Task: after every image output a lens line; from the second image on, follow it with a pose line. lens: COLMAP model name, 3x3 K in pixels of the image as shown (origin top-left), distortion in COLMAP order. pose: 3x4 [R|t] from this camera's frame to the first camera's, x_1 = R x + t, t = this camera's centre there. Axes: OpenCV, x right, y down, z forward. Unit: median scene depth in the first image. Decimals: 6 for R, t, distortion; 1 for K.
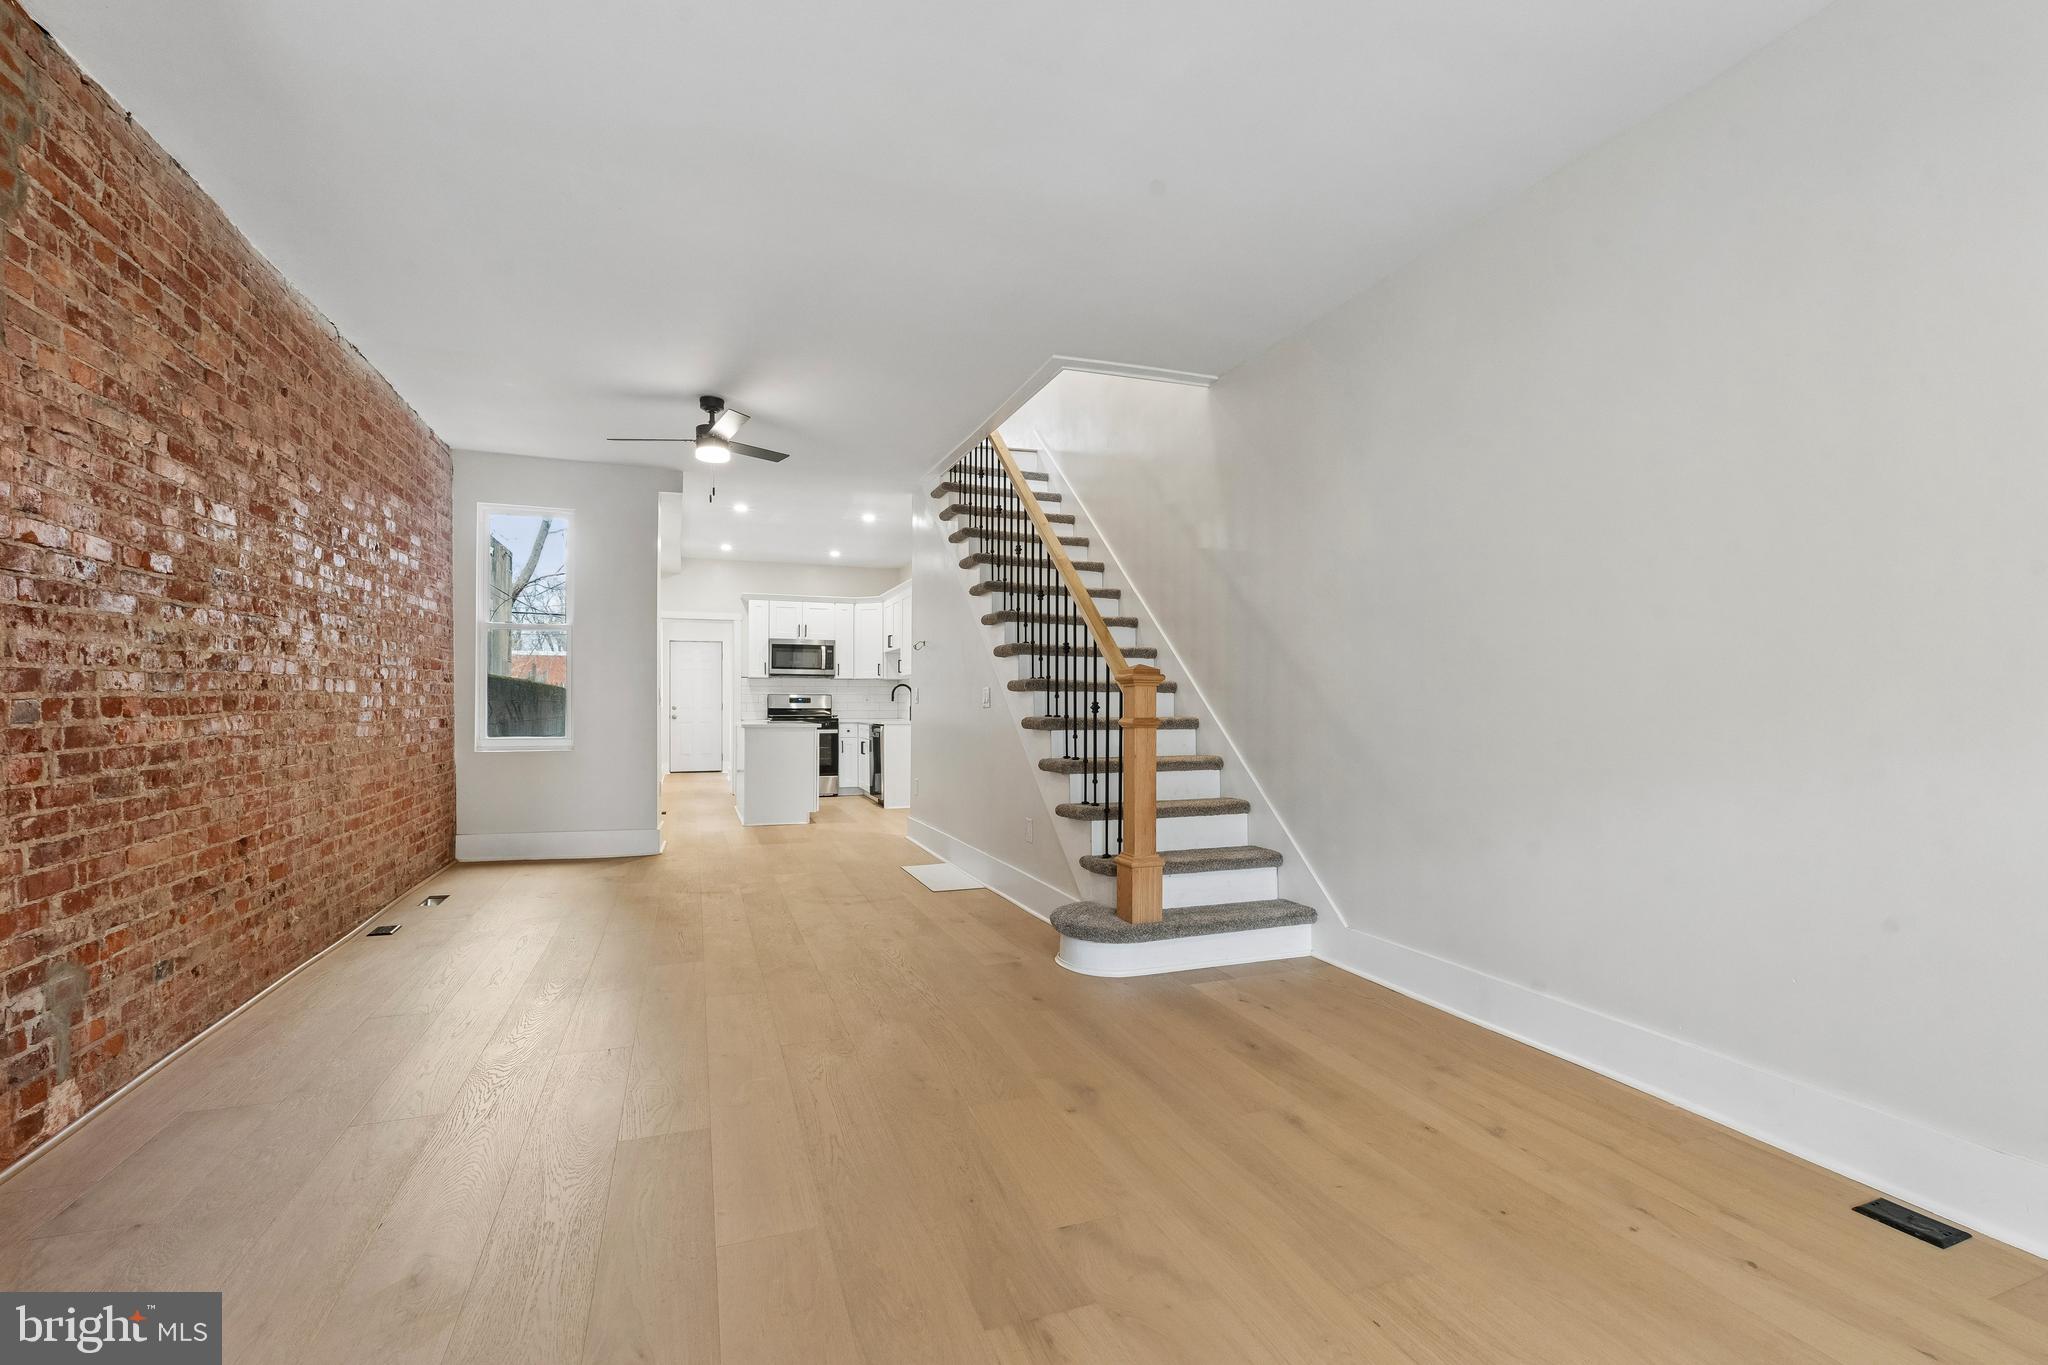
lens RADIAL K [[905.0, 0, 1016.9], [0, 905.0, 688.7], [0, 0, 1]] dist [-0.000786, -0.000240]
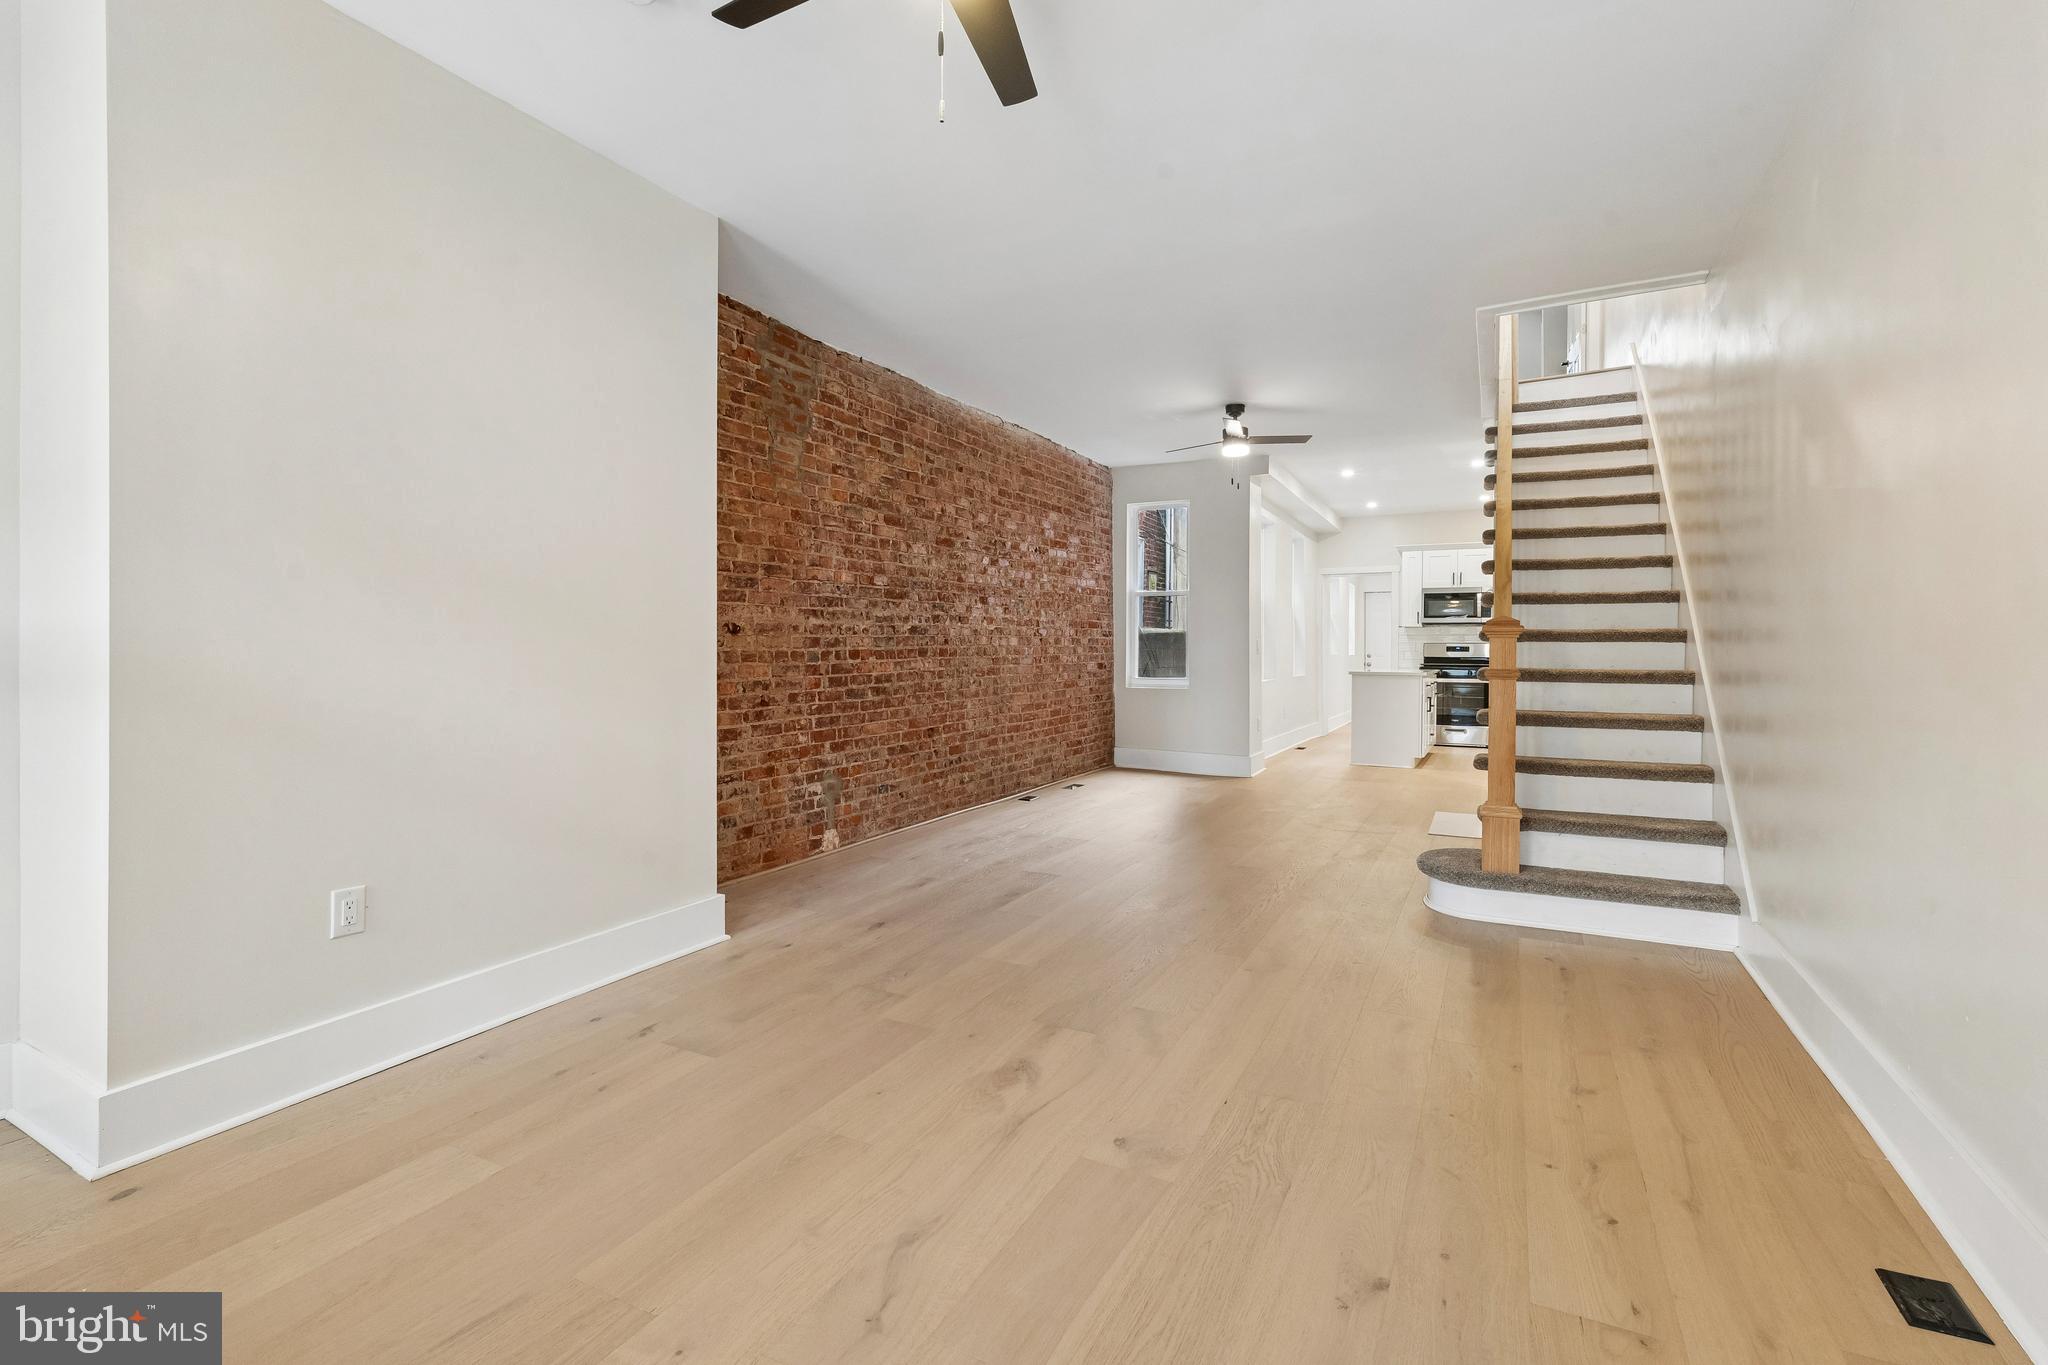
lens RADIAL K [[917.5, 0, 1022.0], [0, 917.5, 645.0], [0, 0, 1]] dist [-0.000212, 0.000002]
pose [[0.672044, -0.002628, -0.740506, 0.603438], [0.010487, 0.999927, 0.005969, -0.007589], [0.740437, -0.011778, 0.672023, -0.086113]]
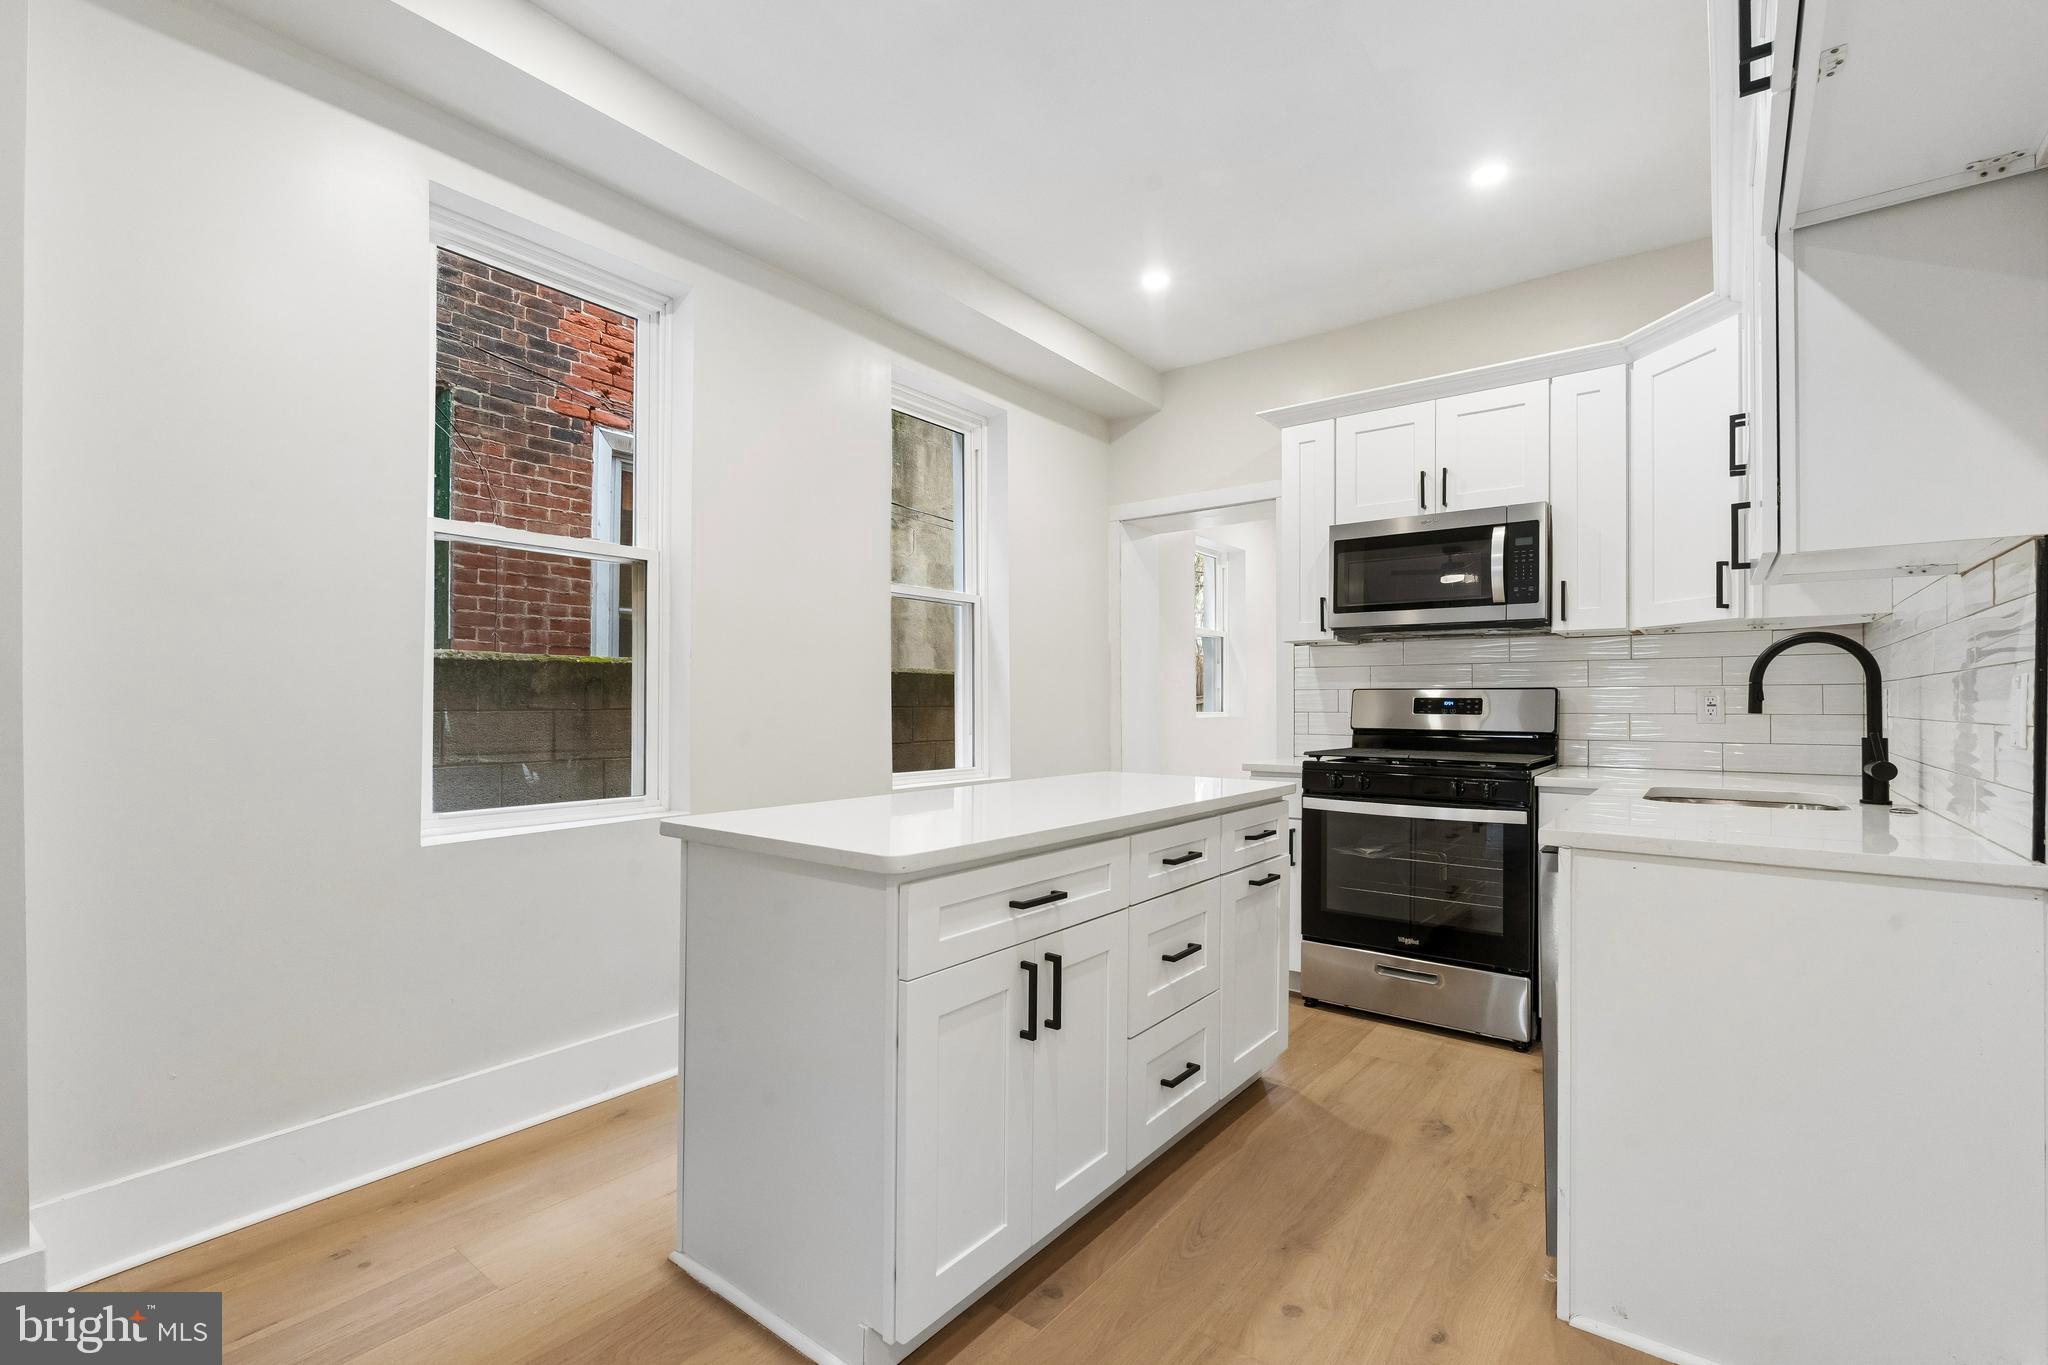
lens RADIAL K [[905.0, 0, 1016.9], [0, 905.0, 688.7], [0, 0, 1]] dist [-0.000786, -0.000240]
pose [[0.526909, -0.005219, -0.849906, -0.134735], [0.007620, 0.999970, -0.001416, 0.019720], [0.849888, -0.005730, 0.526933, 2.279338]]
